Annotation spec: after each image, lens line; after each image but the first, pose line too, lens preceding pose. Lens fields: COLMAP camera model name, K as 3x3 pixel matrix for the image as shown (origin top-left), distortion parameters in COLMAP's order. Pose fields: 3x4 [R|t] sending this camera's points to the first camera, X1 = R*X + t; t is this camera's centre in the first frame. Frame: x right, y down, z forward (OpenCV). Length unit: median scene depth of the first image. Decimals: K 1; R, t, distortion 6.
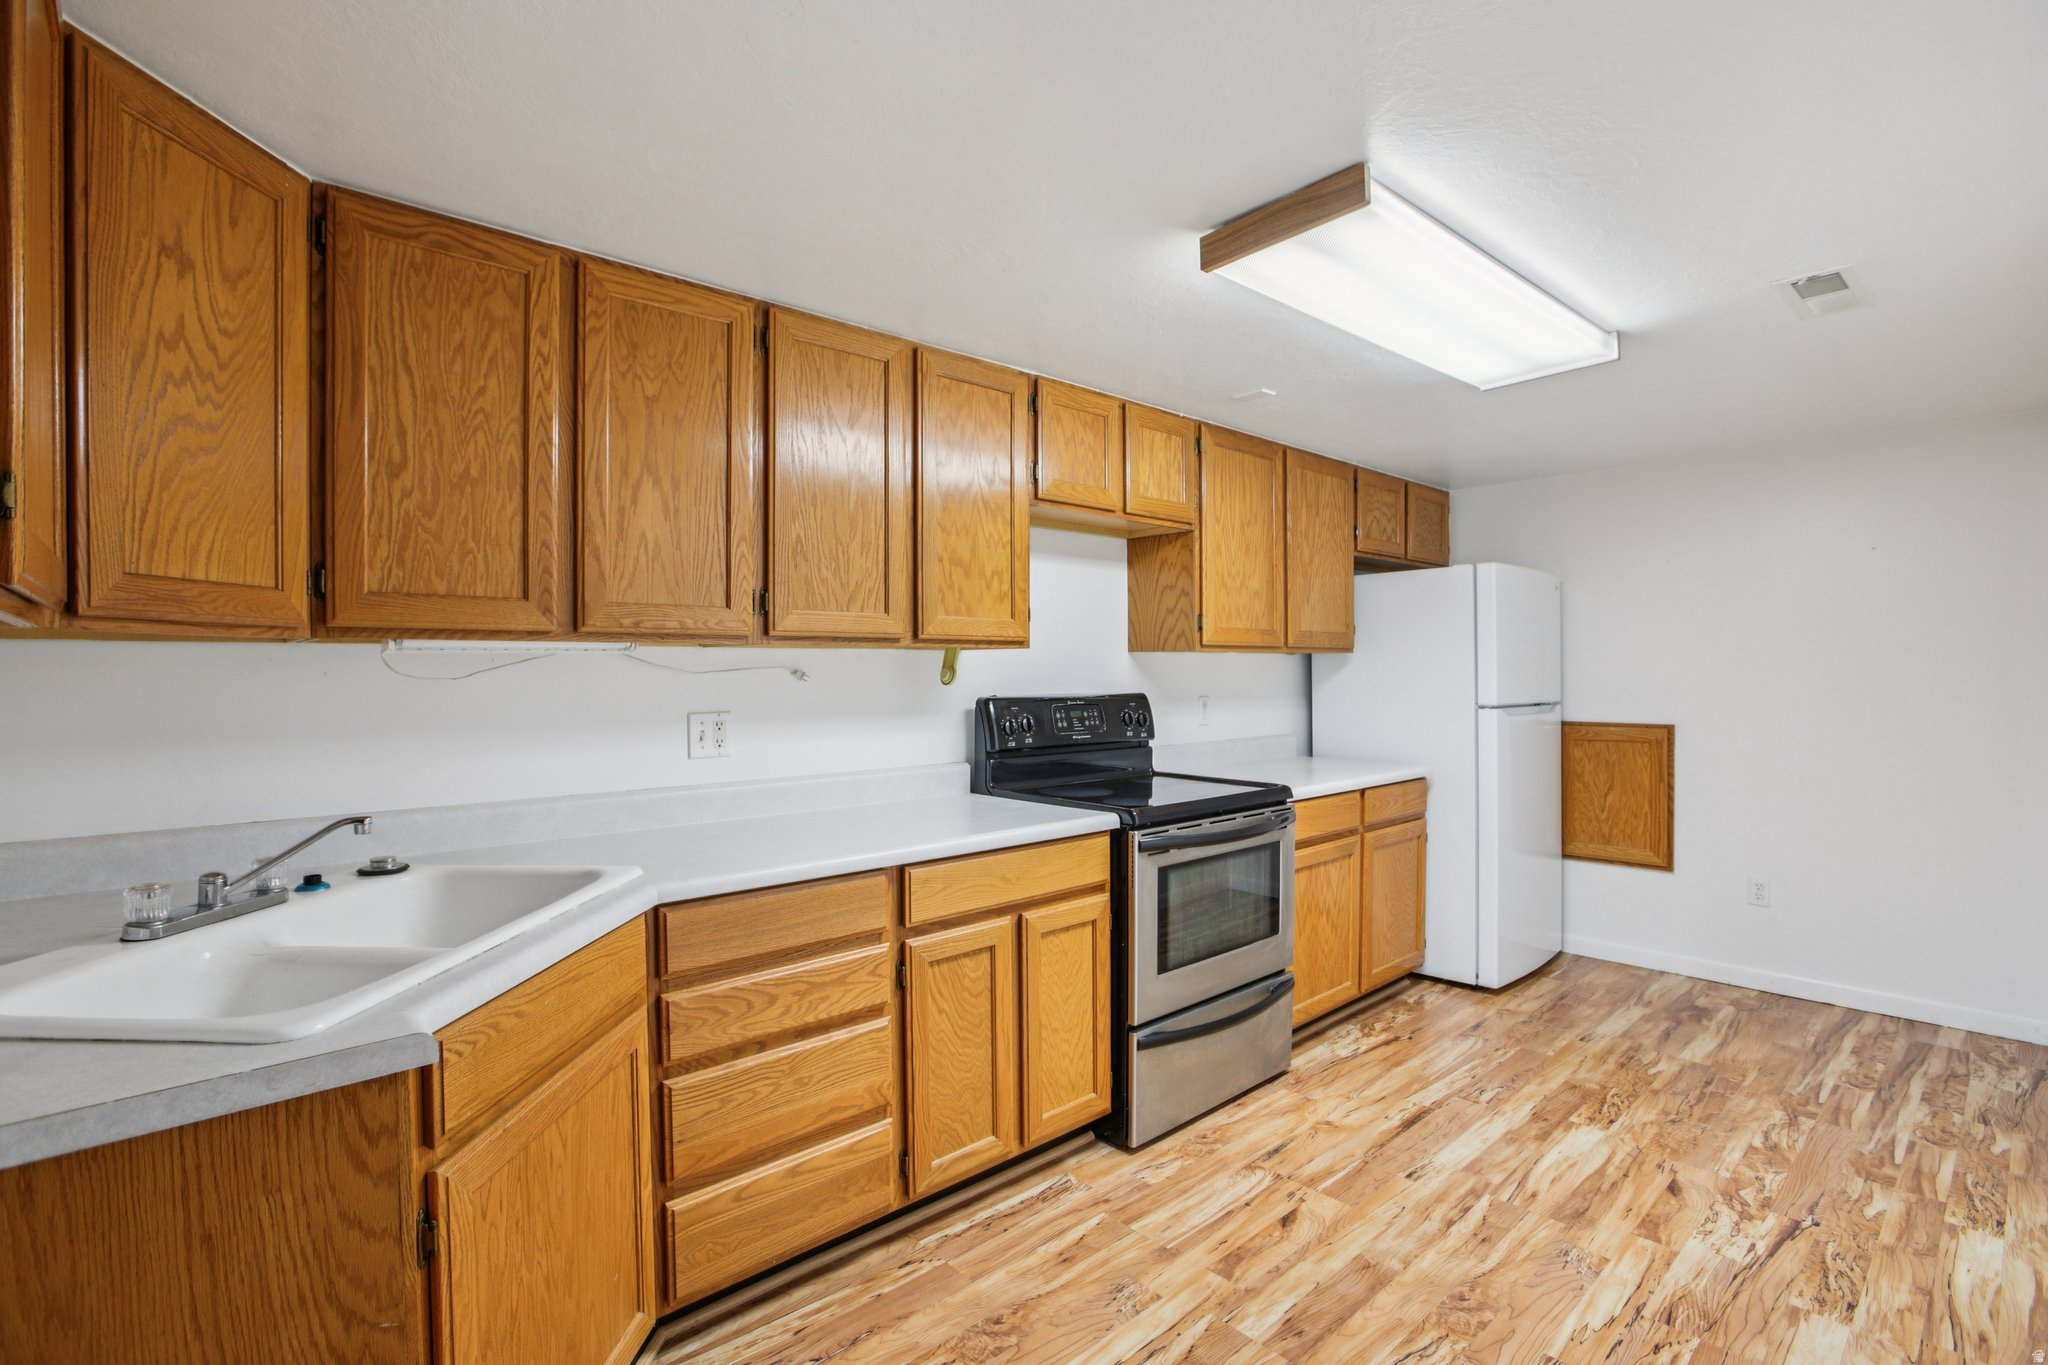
lens RADIAL K [[954.7, 0, 1017.8], [0, 954.7, 671.6], [0, 0, 1]] dist [-0.040184, 0.015110]
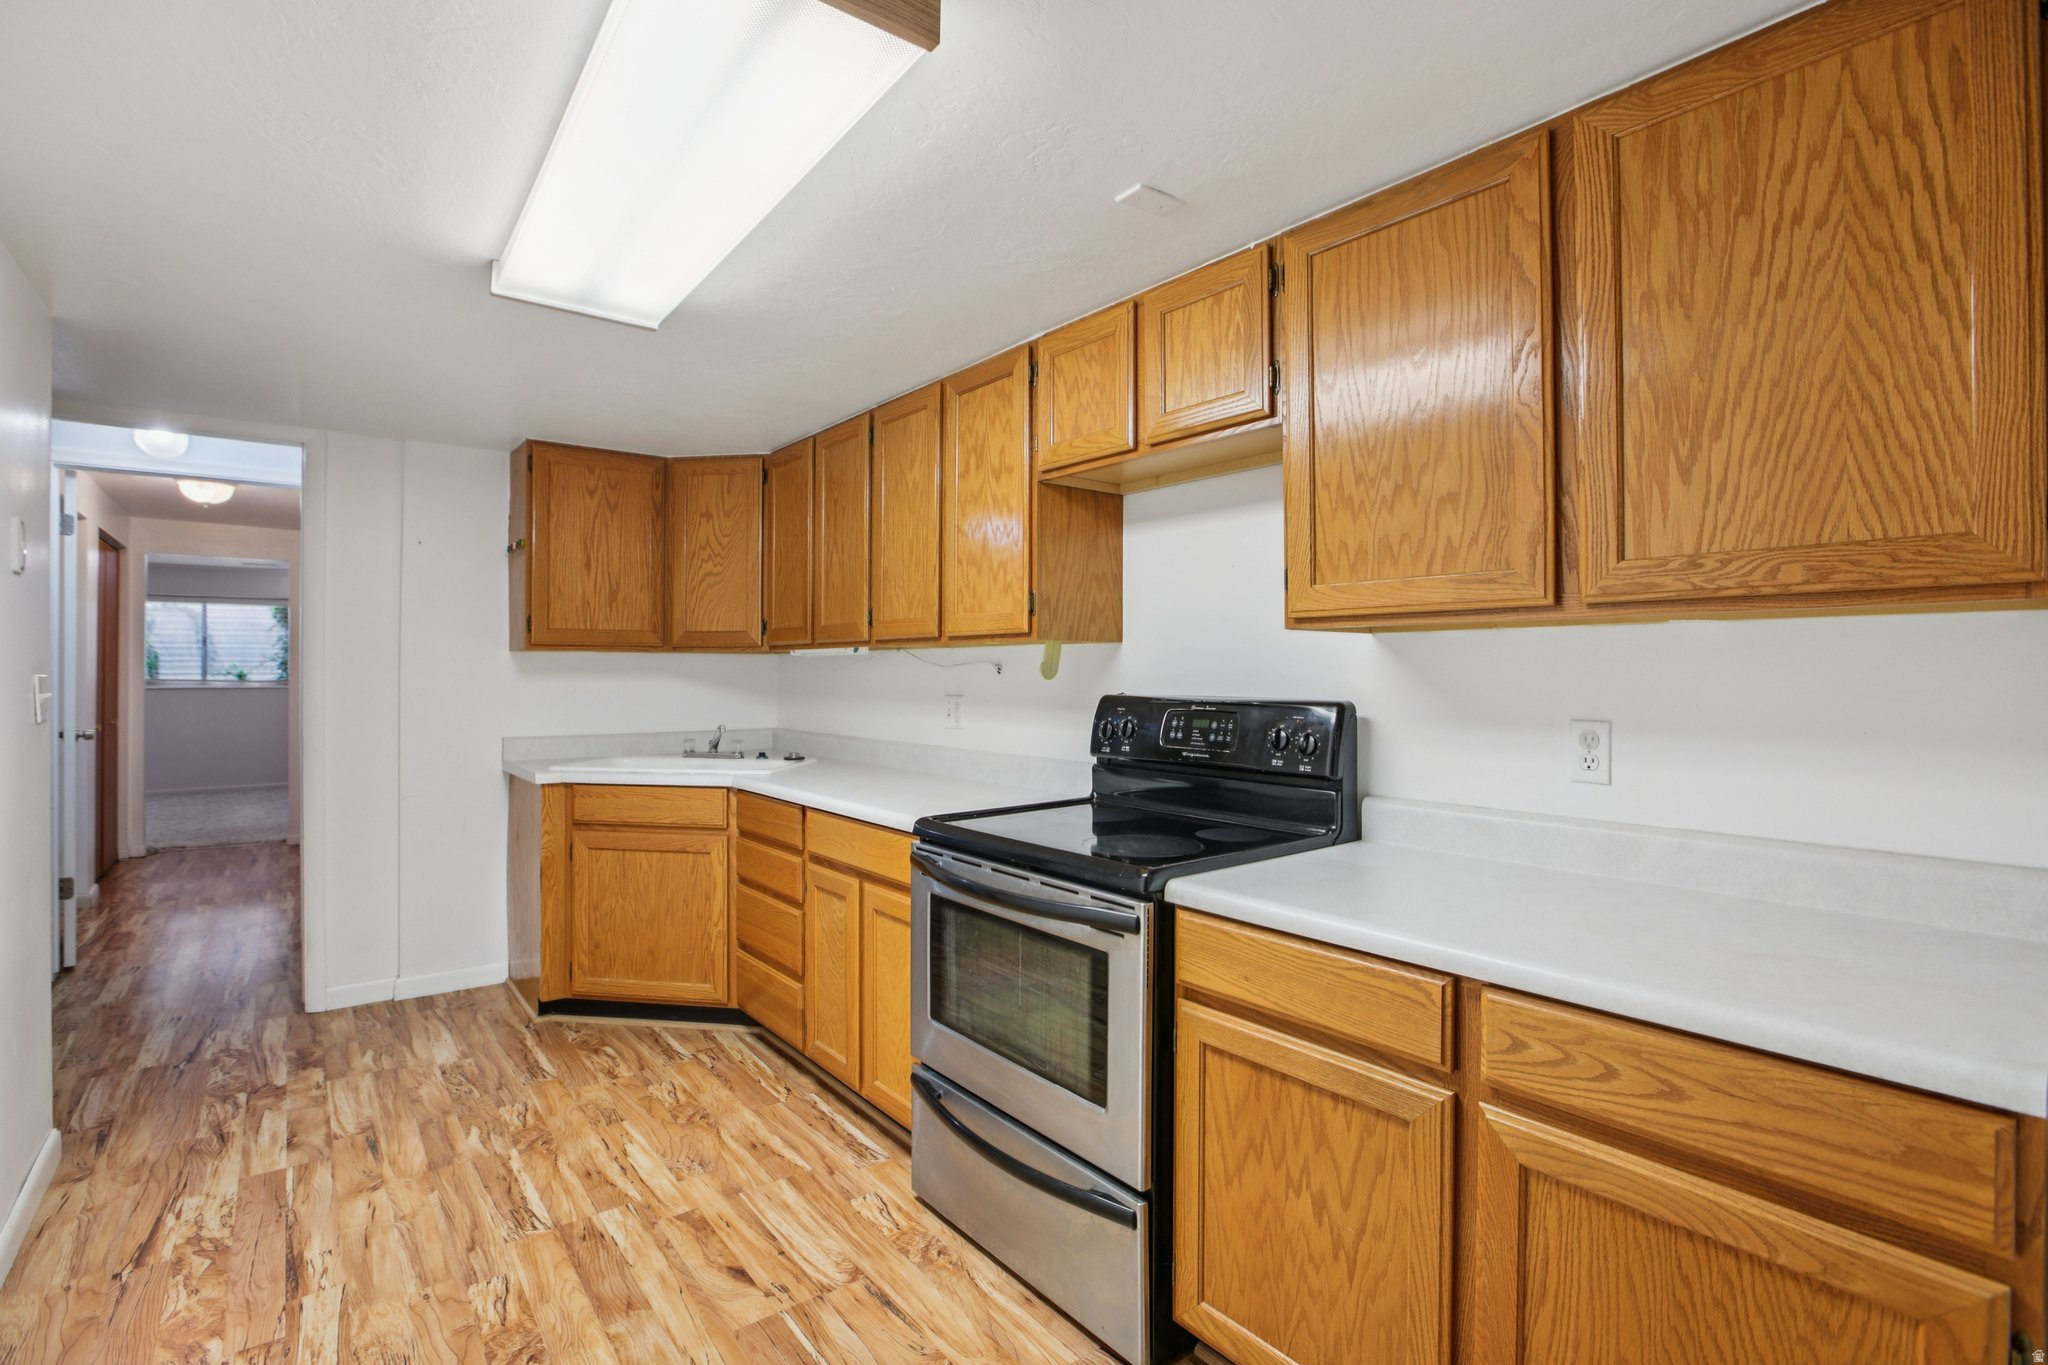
lens RADIAL K [[954.7, 0, 1017.8], [0, 954.7, 671.6], [0, 0, 1]] dist [-0.040184, 0.015110]
pose [[-0.070678, 0.007982, -0.997467, 1.390387], [0.001162, 0.999968, 0.007920, -0.002360], [0.997498, -0.000599, -0.070686, 1.592207]]
